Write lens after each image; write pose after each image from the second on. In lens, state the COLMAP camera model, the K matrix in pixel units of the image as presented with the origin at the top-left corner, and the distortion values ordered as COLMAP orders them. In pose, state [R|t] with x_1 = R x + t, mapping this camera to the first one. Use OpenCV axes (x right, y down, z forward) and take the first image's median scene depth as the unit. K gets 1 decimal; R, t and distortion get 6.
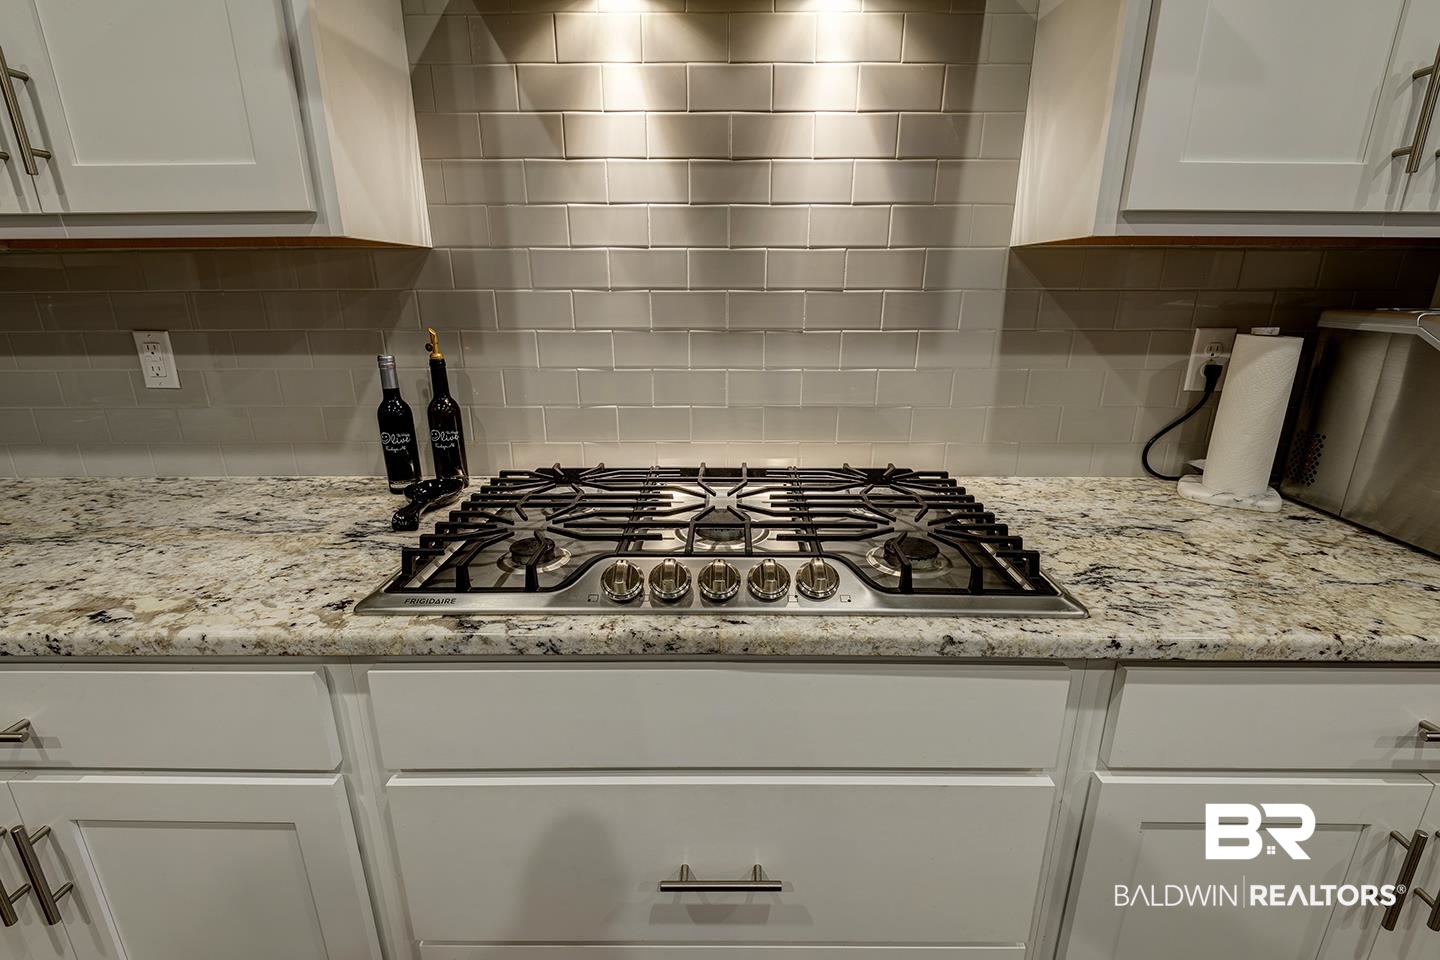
lens RADIAL K [[649.1, 0, 726.0], [0, 649.1, 479.9], [0, 0, 1]] dist [0.019431, -0.011149]
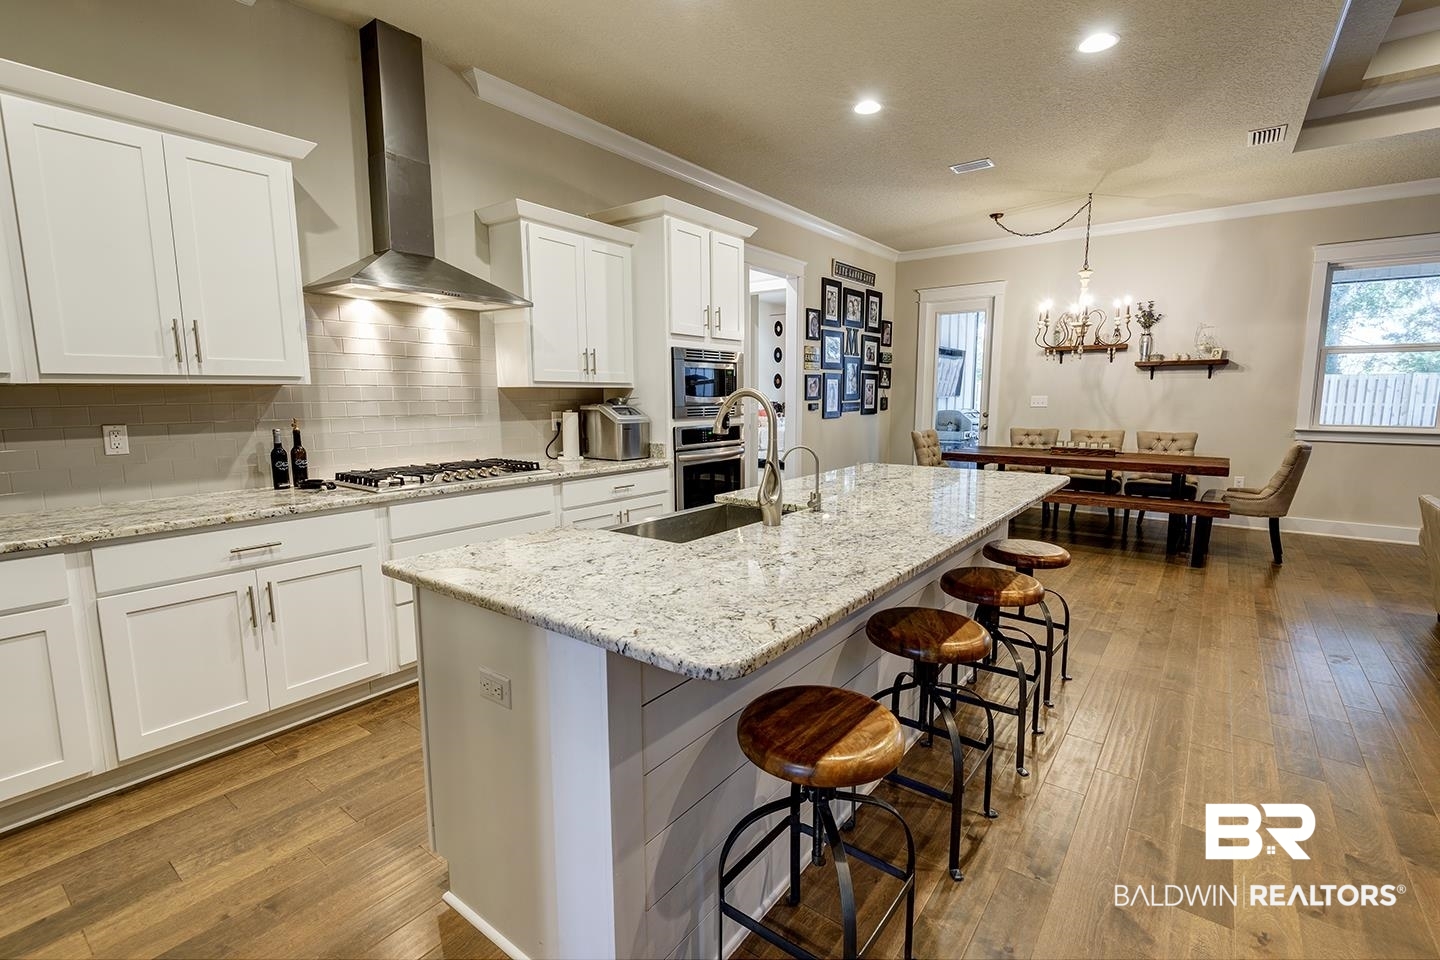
lens RADIAL K [[649.1, 0, 726.9], [0, 649.1, 478.7], [0, 0, 1]] dist [0.019431, -0.011149]
pose [[0.598399, -0.105600, 0.794209, -1.409117], [0.234571, 0.970931, -0.047641, 0.467078], [-0.766091, 0.214806, 0.605774, -1.608265]]
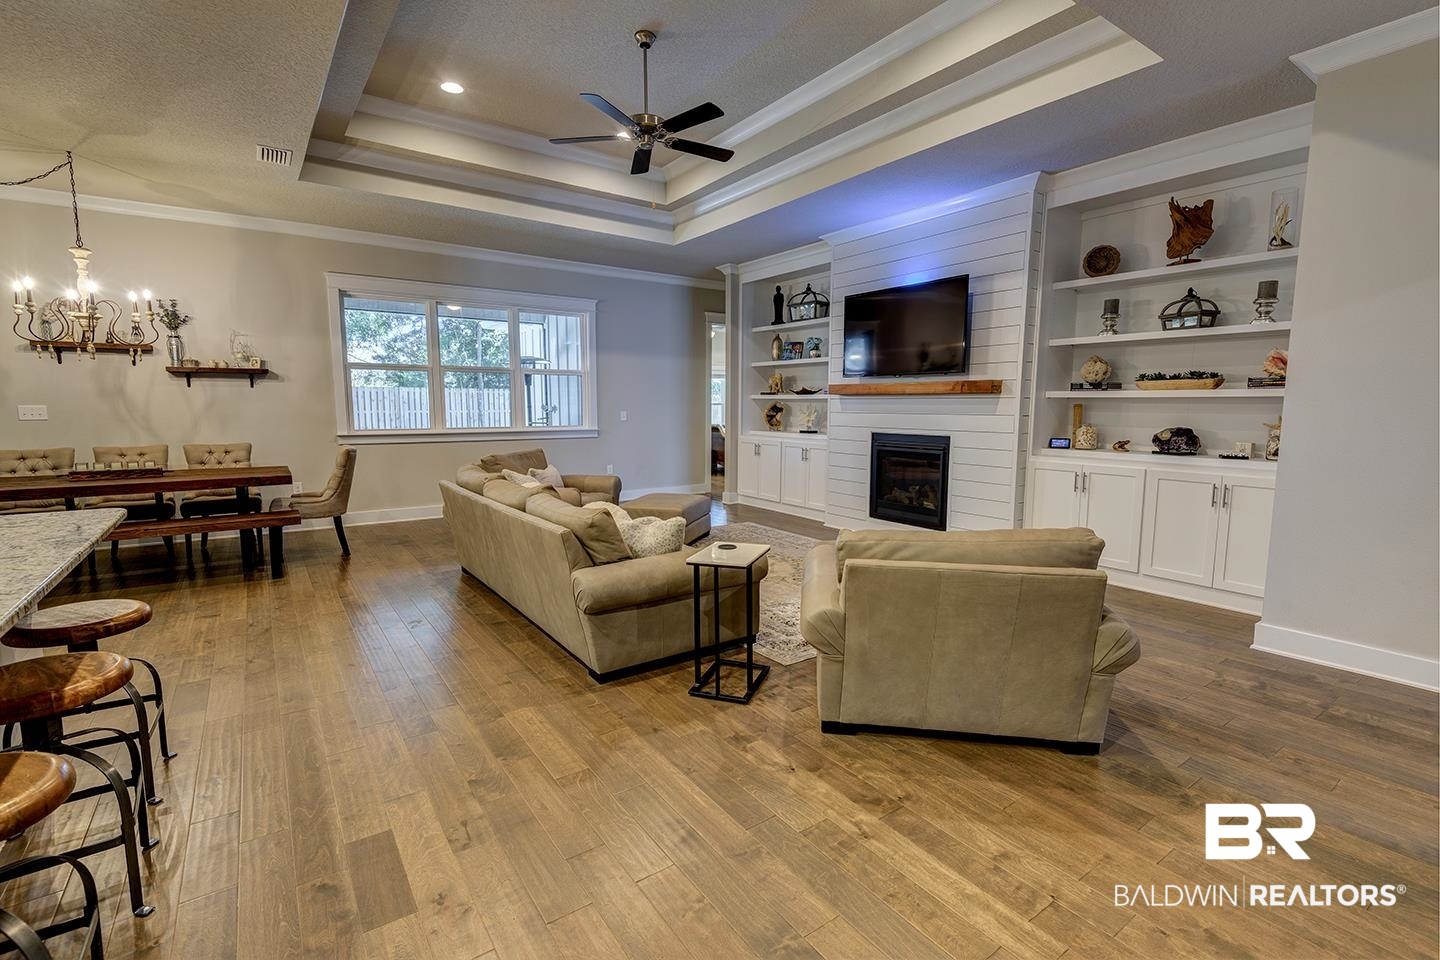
lens RADIAL K [[649.1, 0, 719.3], [0, 649.1, 476.6], [0, 0, 1]] dist [0.019431, -0.011149]
pose [[-0.583526, -0.093463, 0.806698, -1.258361], [0.234767, 0.931527, 0.277744, 0.431583], [-0.777420, 0.351457, -0.521628, -1.496118]]
